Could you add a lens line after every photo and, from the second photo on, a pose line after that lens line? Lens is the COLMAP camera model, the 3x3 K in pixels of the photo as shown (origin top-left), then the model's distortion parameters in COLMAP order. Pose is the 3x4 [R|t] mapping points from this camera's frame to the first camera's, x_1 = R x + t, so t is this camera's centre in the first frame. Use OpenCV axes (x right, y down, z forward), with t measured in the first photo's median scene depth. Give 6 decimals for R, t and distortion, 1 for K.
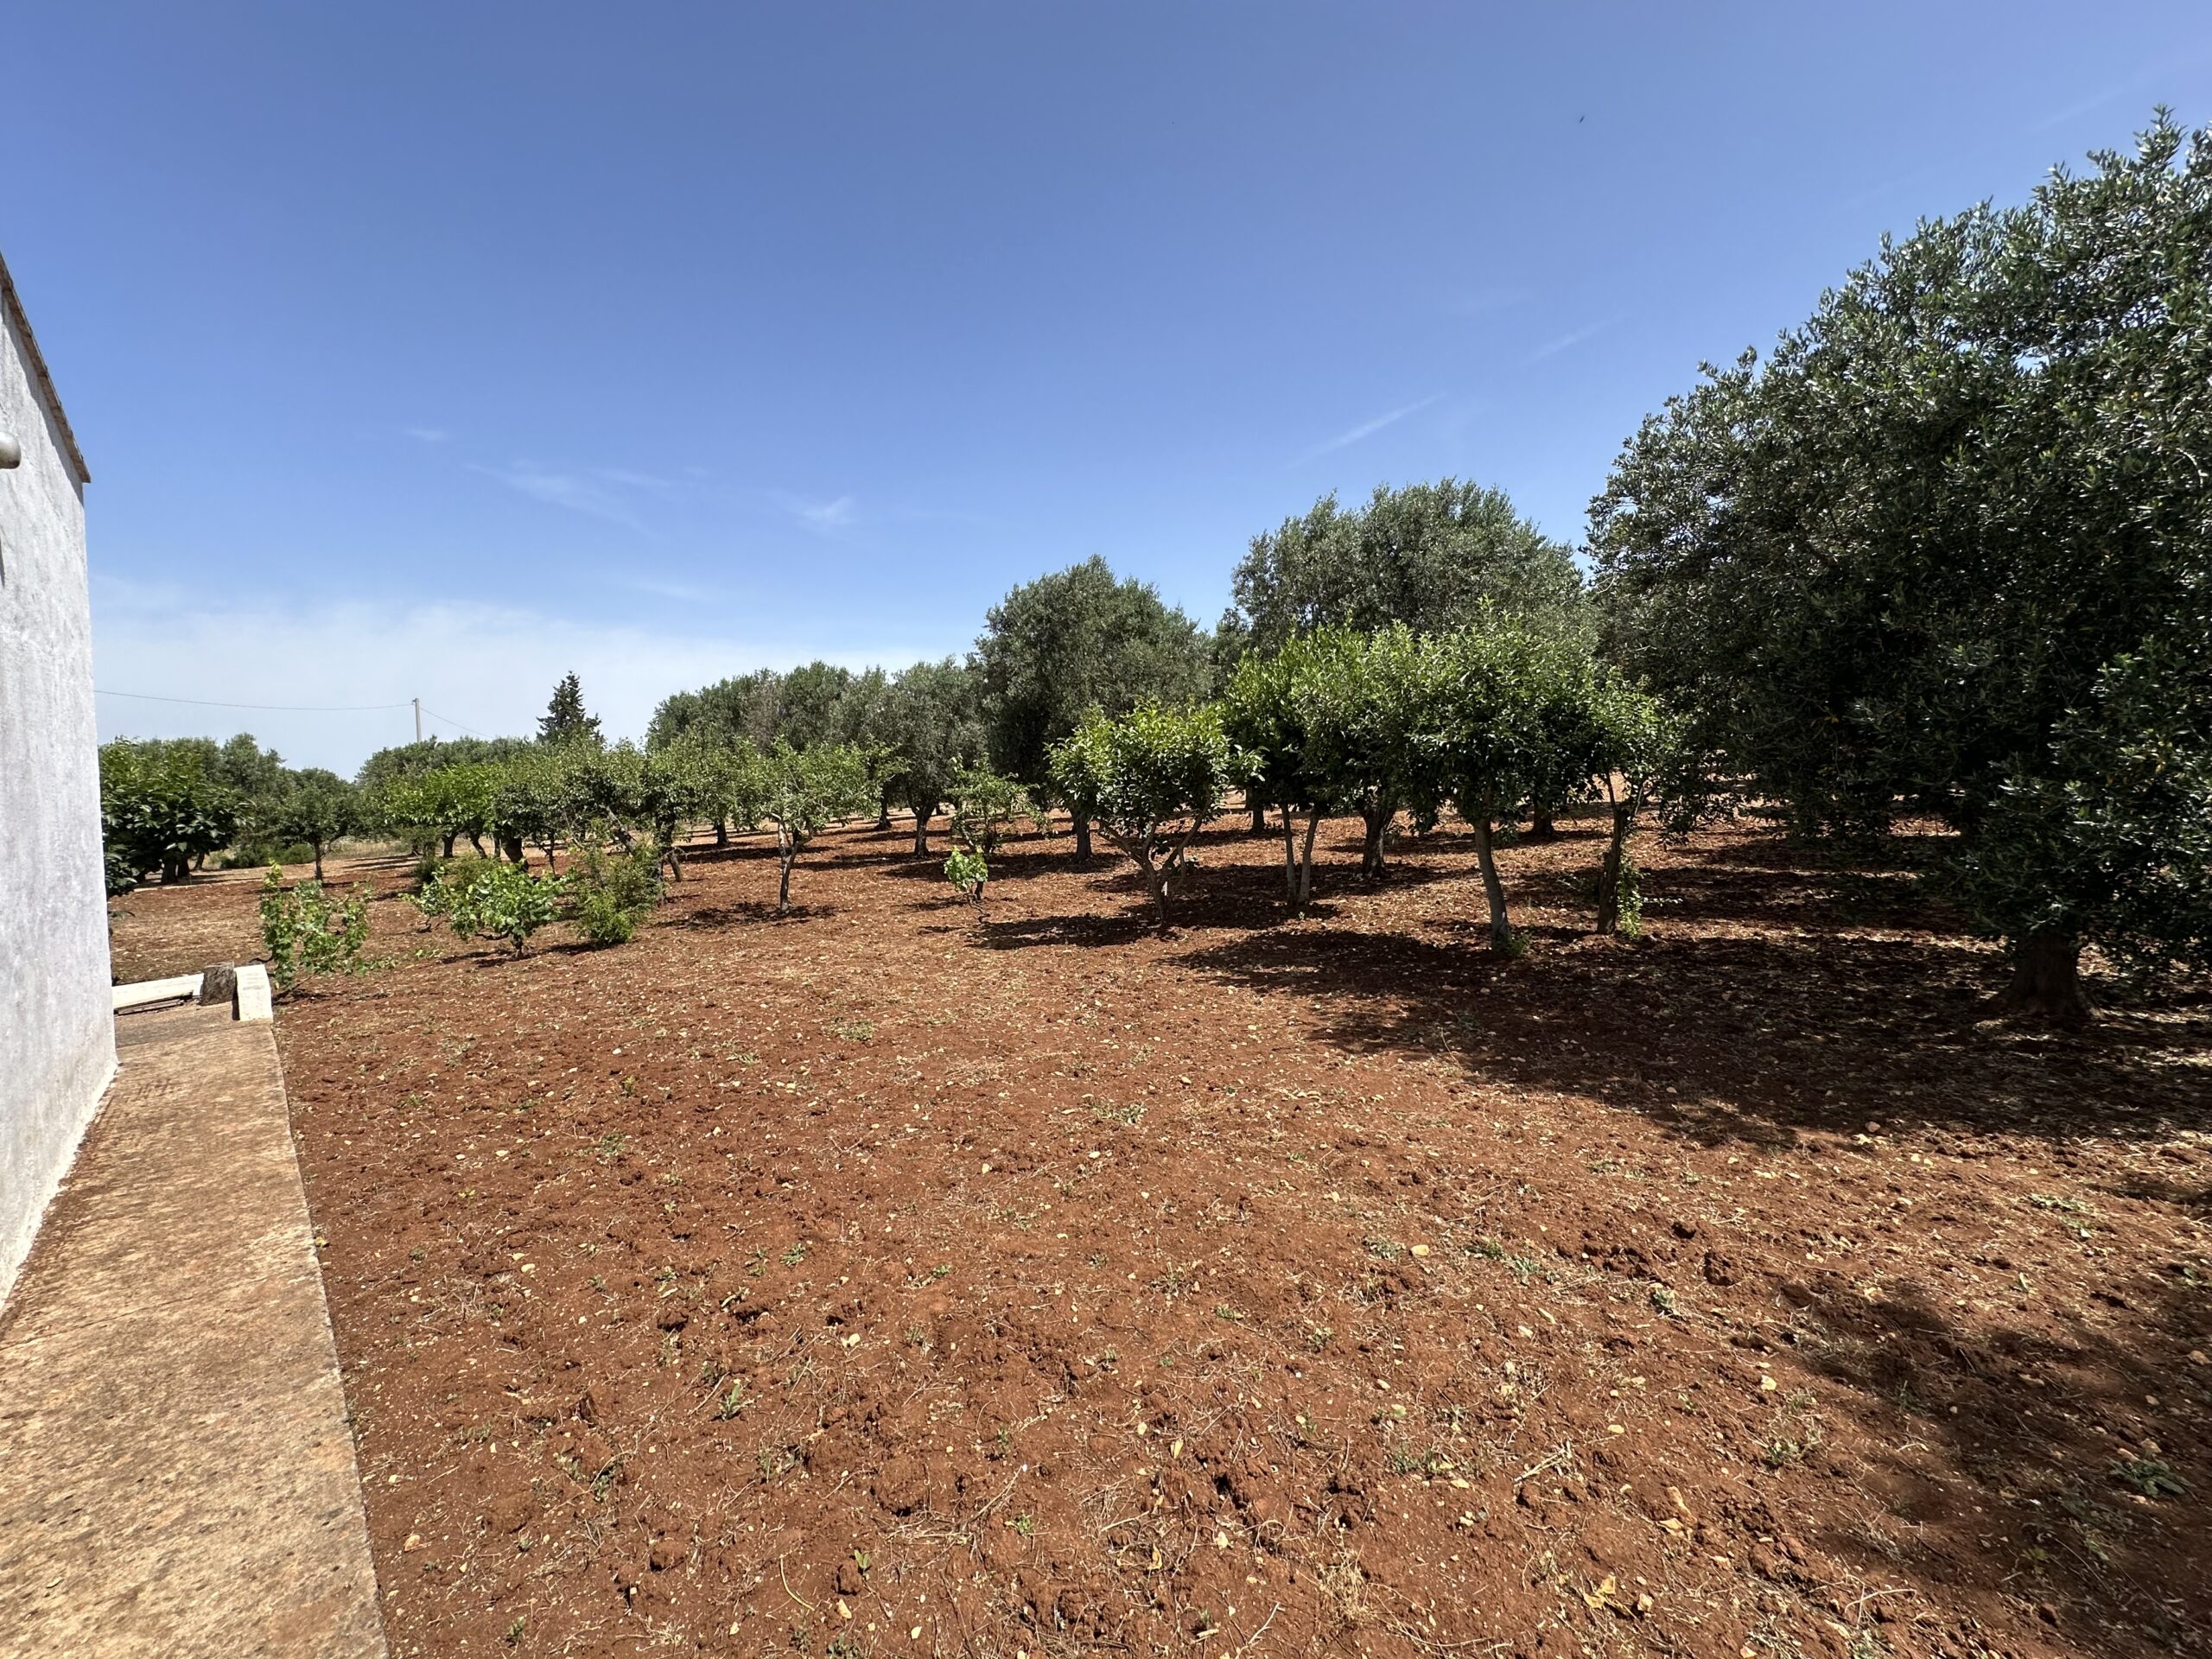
lens RADIAL K [[880.3, 0, 1103.7], [0, 880.3, 832.2], [0, 0, 1]] dist [-0.002849, 0.000971]
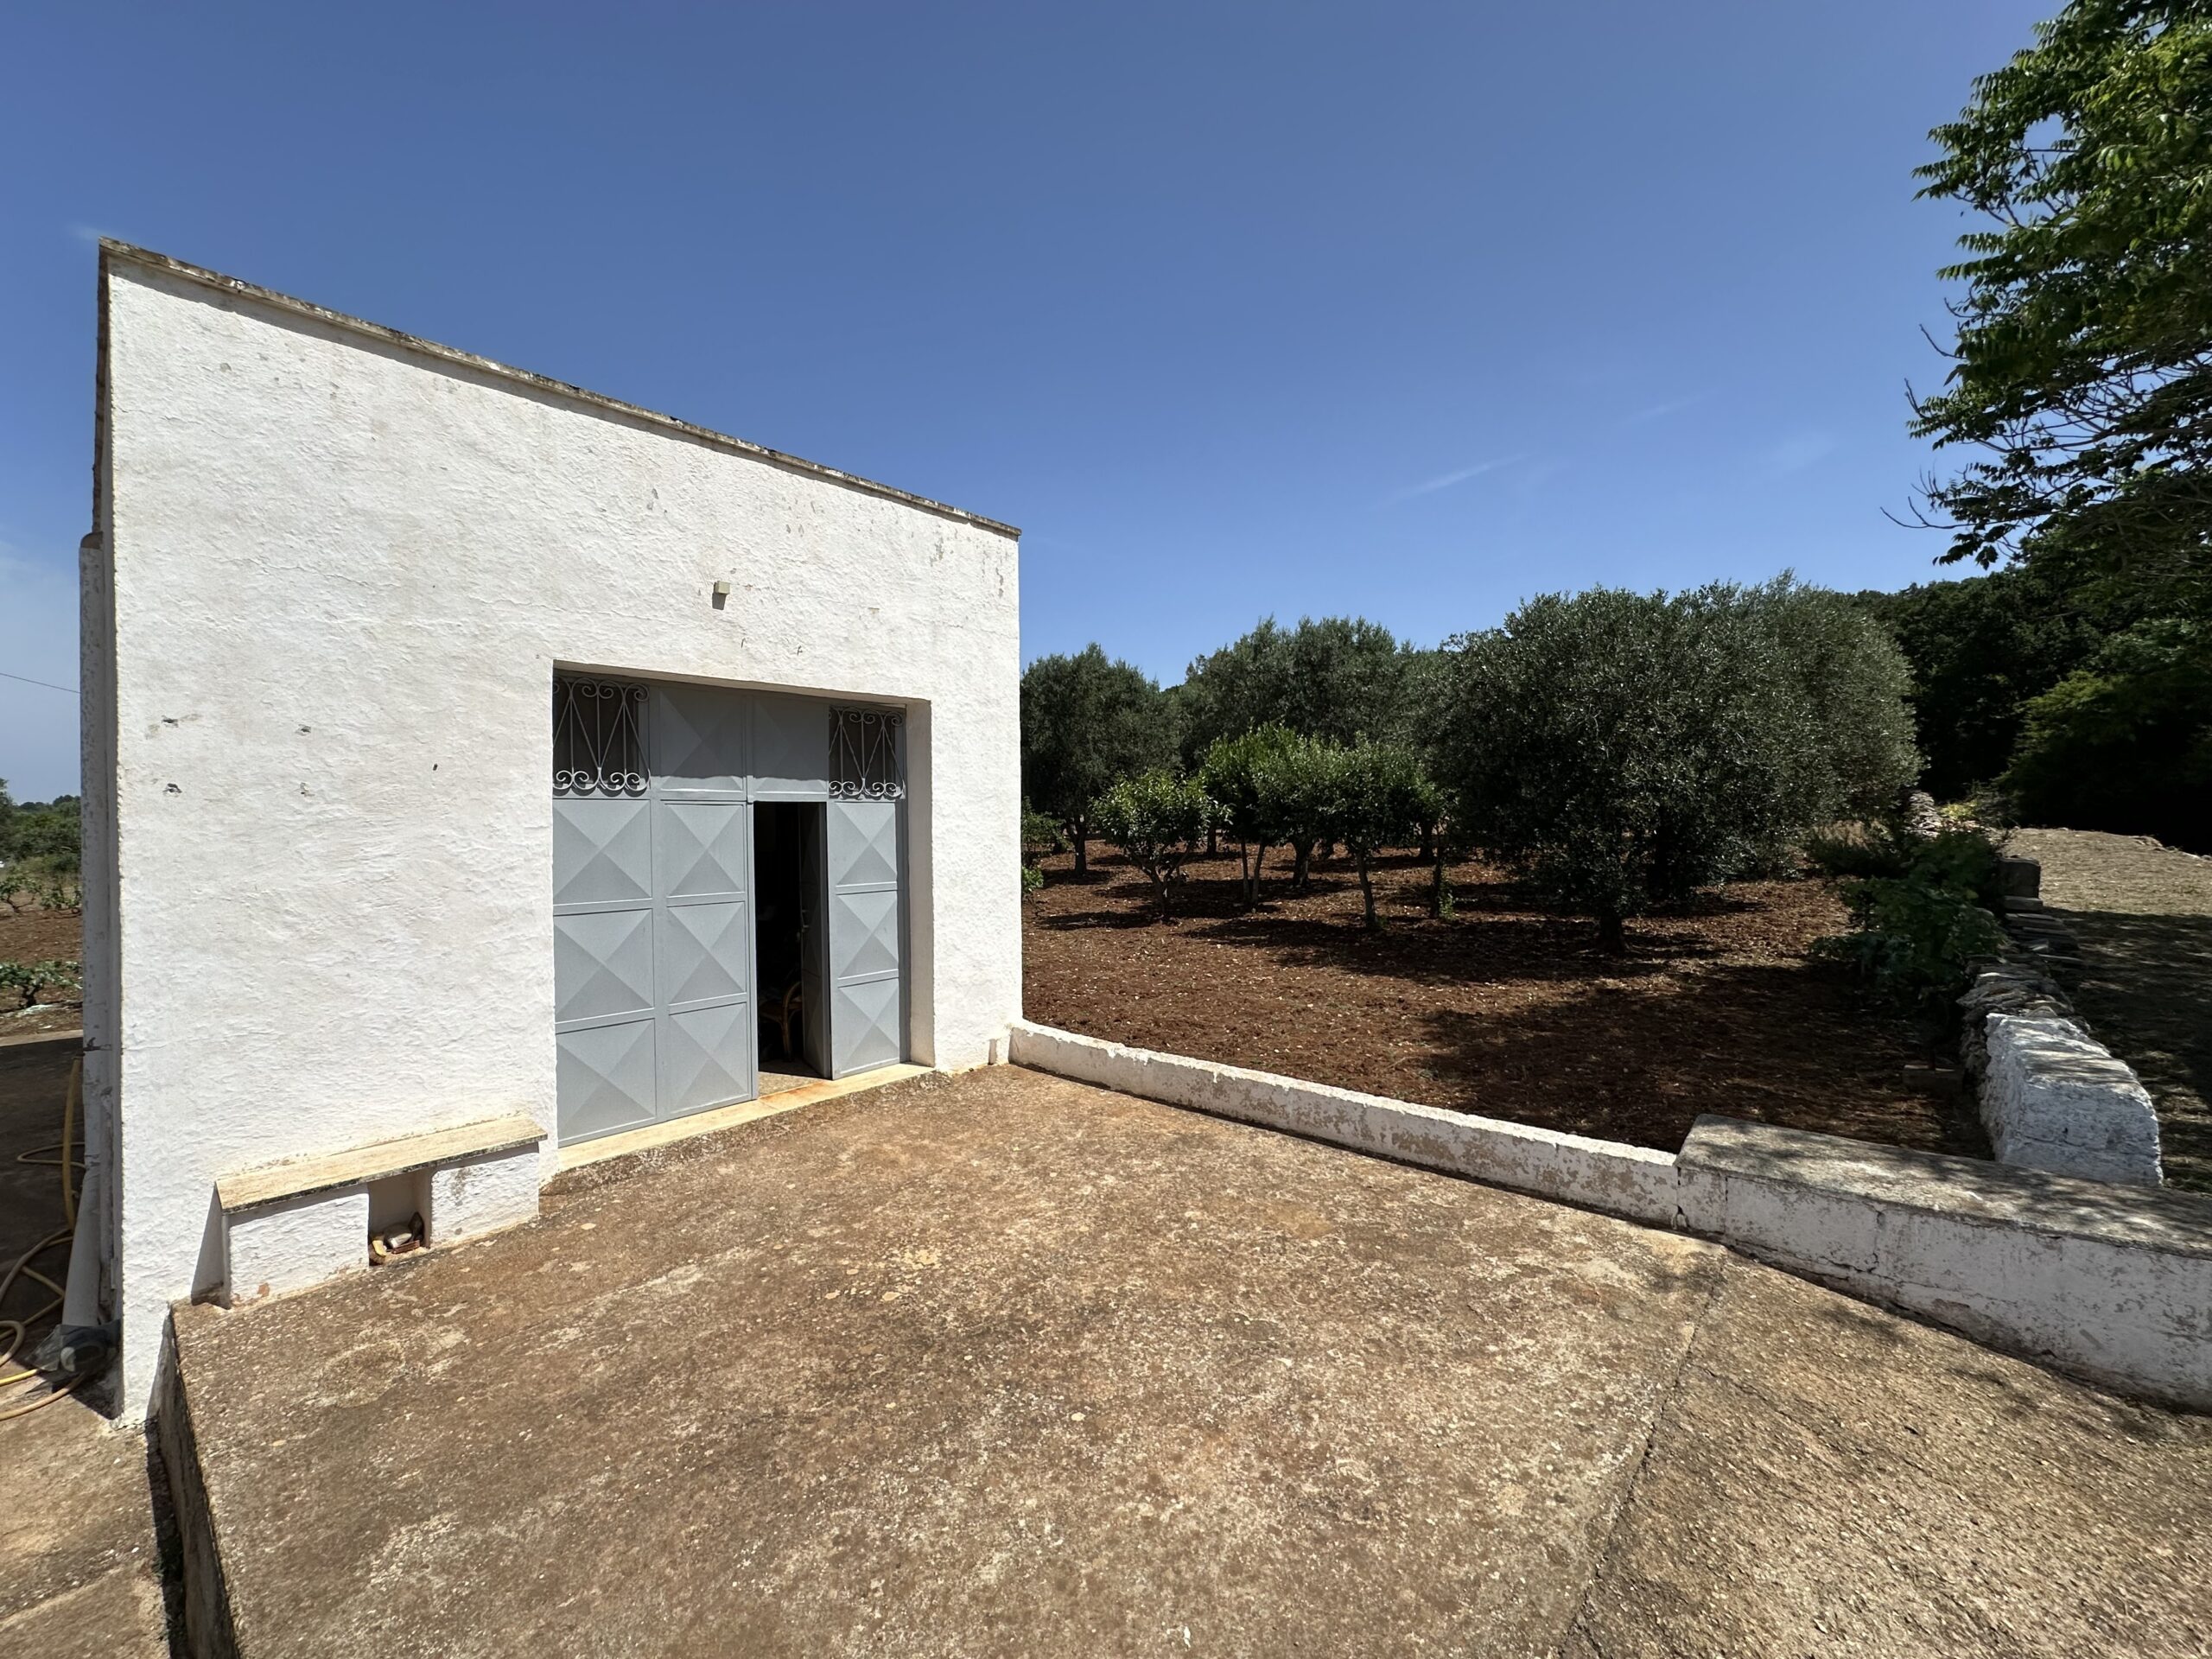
lens RADIAL K [[880.3, 0, 1107.9], [0, 880.3, 829.2], [0, 0, 1]] dist [-0.002849, 0.000971]
pose [[0.996941, 0.012102, 0.077221, -0.213463], [-0.010140, 0.999617, -0.025746, -0.008109], [-0.077503, 0.024884, 0.996682, -0.734582]]
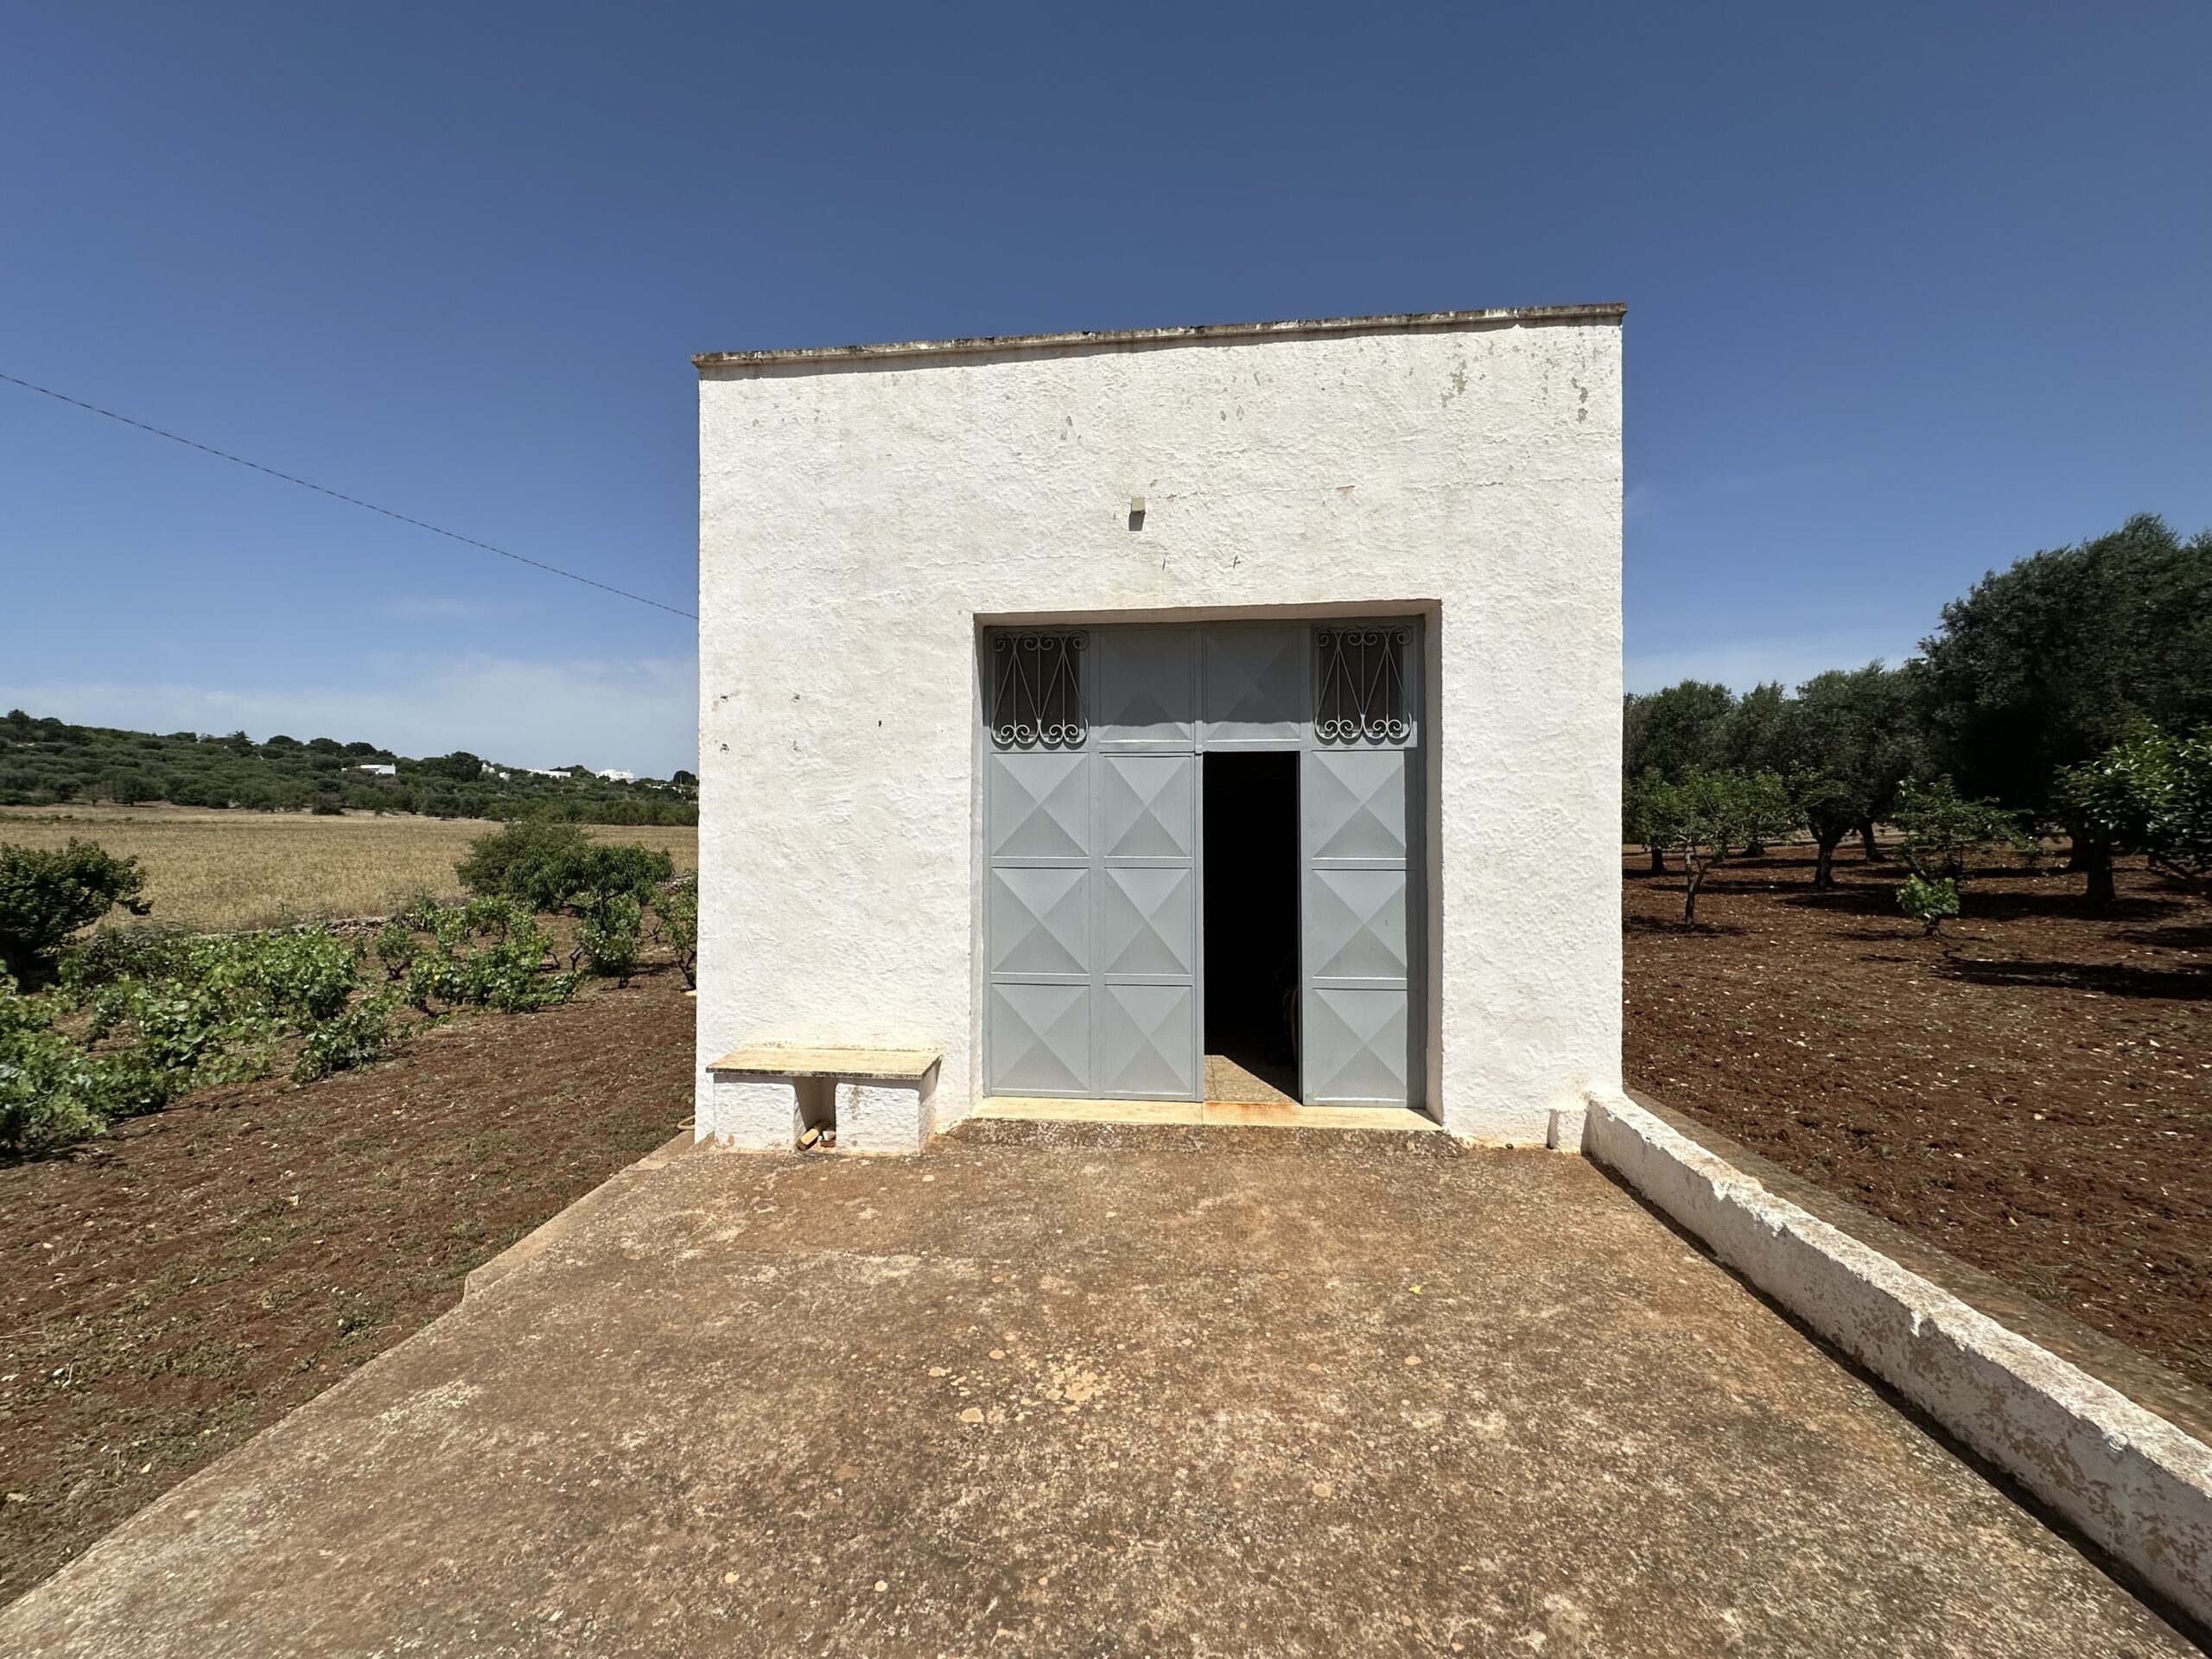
lens RADIAL K [[880.3, 0, 1107.1], [0, 880.3, 827.8], [0, 0, 1]] dist [-0.002849, 0.000971]
pose [[0.655503, 0.018936, -0.754955, -0.033761], [-0.039609, 0.999172, -0.009329, 0.013890], [0.754153, 0.036018, 0.655710, -0.457680]]
